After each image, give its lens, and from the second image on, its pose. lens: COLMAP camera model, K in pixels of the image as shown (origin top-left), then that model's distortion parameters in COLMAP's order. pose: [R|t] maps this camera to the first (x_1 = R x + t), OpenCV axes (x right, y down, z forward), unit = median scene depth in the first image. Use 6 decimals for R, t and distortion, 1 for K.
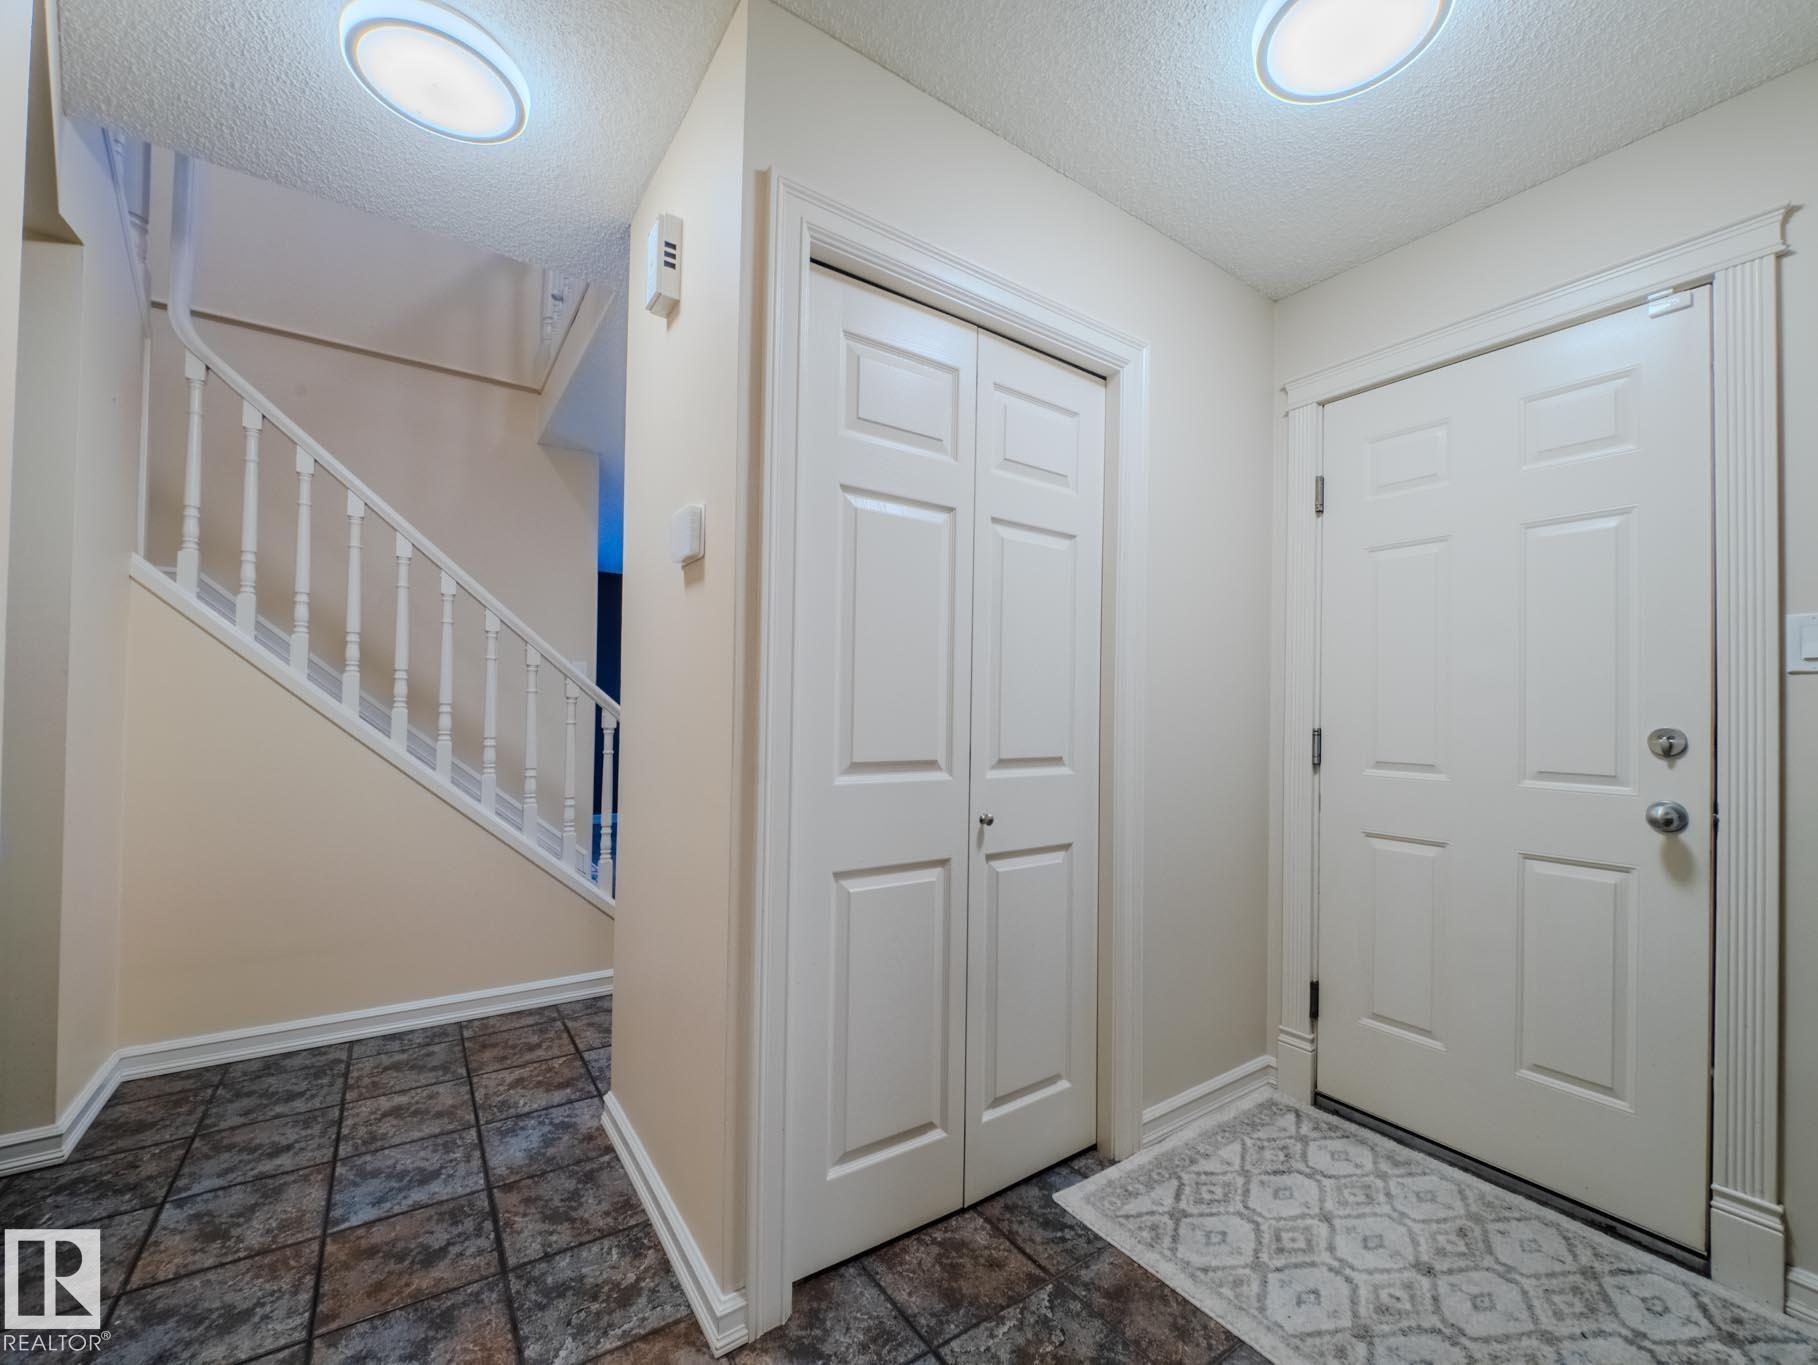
lens RADIAL K [[736.2, 0, 913.4], [0, 736.2, 700.6], [0, 0, 1]] dist [-0.002064, -0.000431]
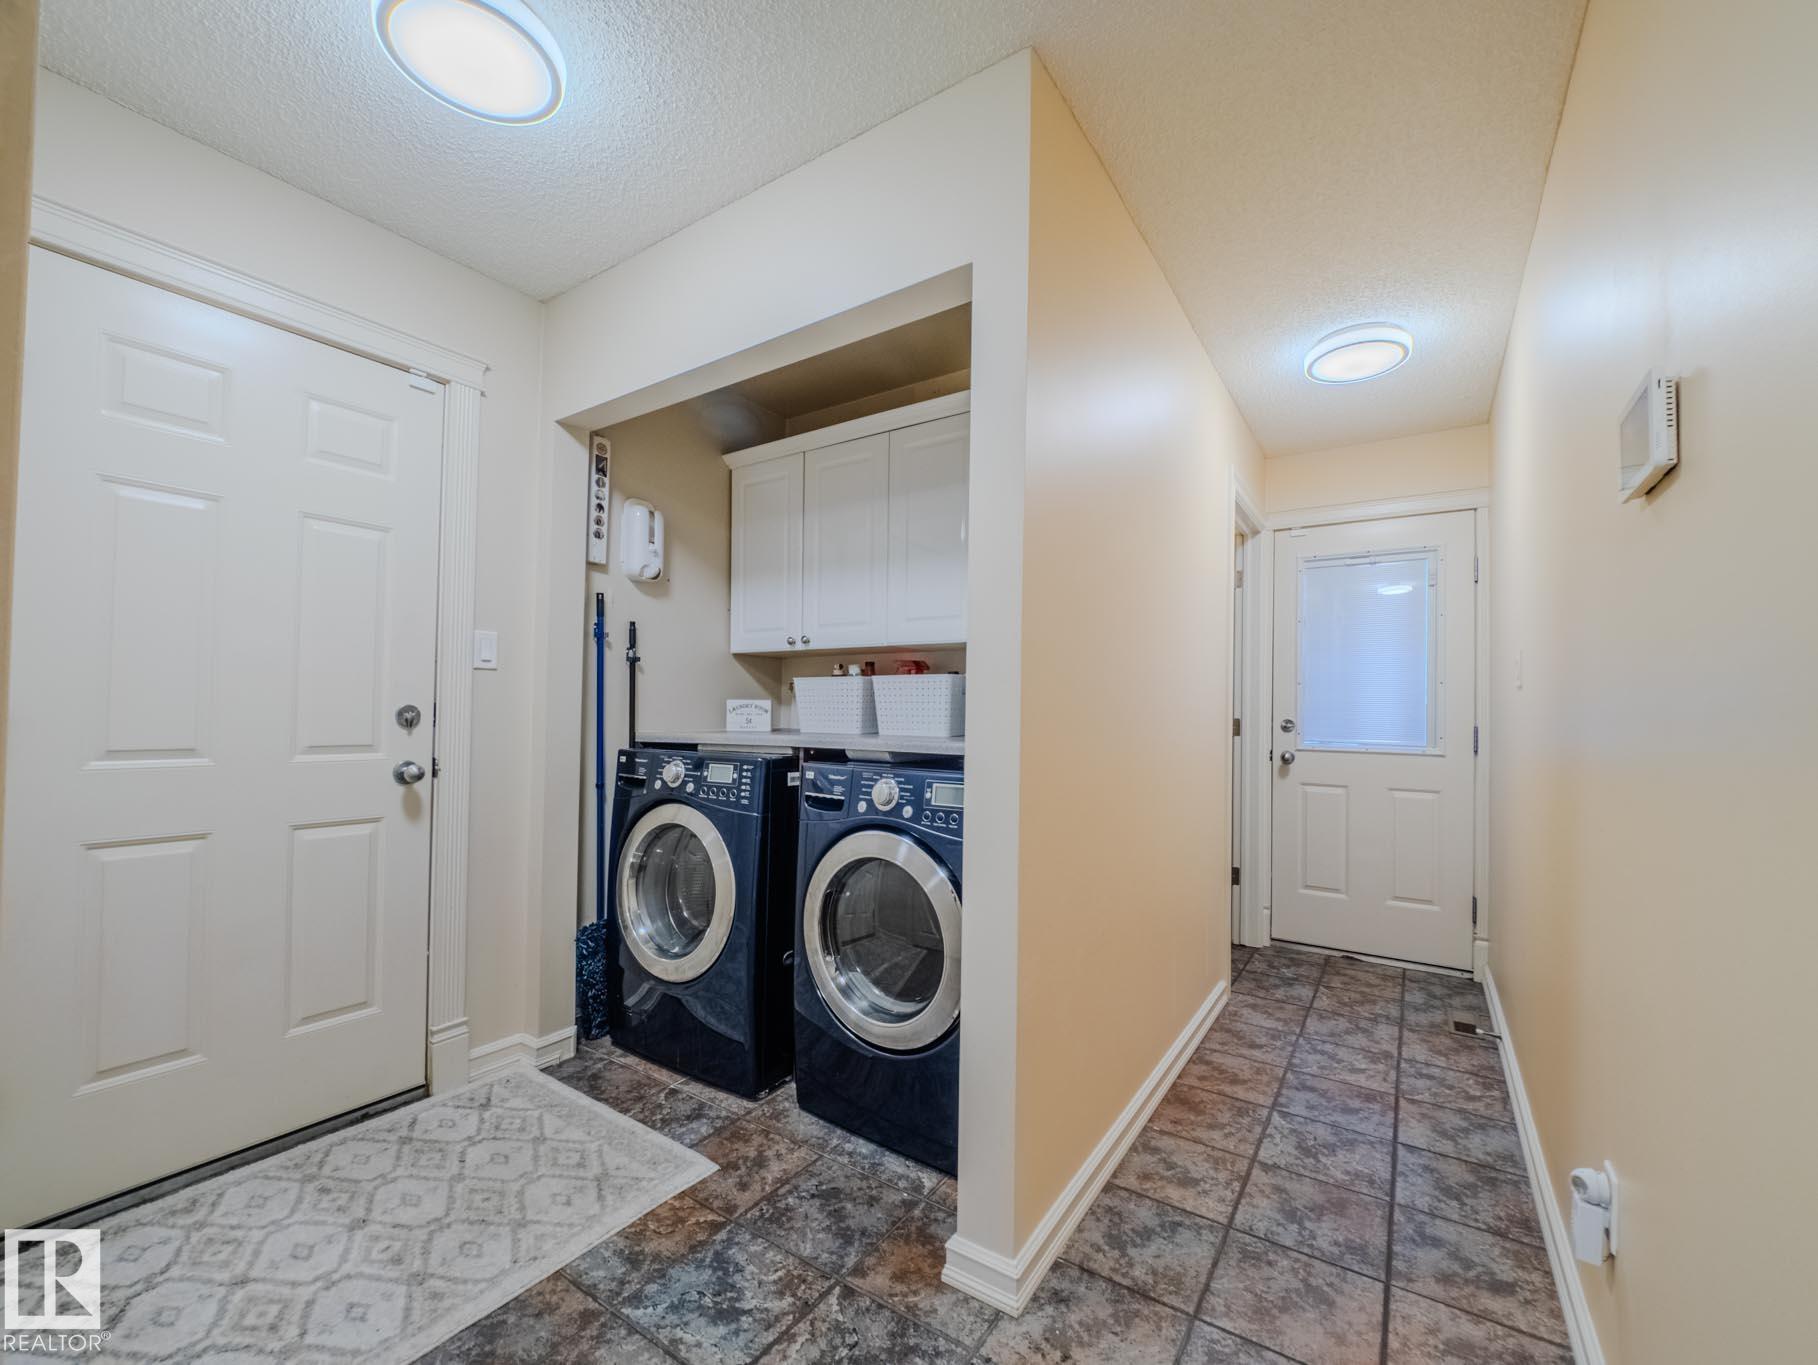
lens RADIAL K [[737.8, 0, 934.7], [0, 737.8, 701.4], [0, 0, 1]] dist [-0.001463, -0.006878]
pose [[-0.375516, -0.008511, 0.926777, -0.541263], [-0.033544, 0.999428, -0.004413, 0.006096], [-0.926209, -0.032745, -0.375587, 0.620035]]
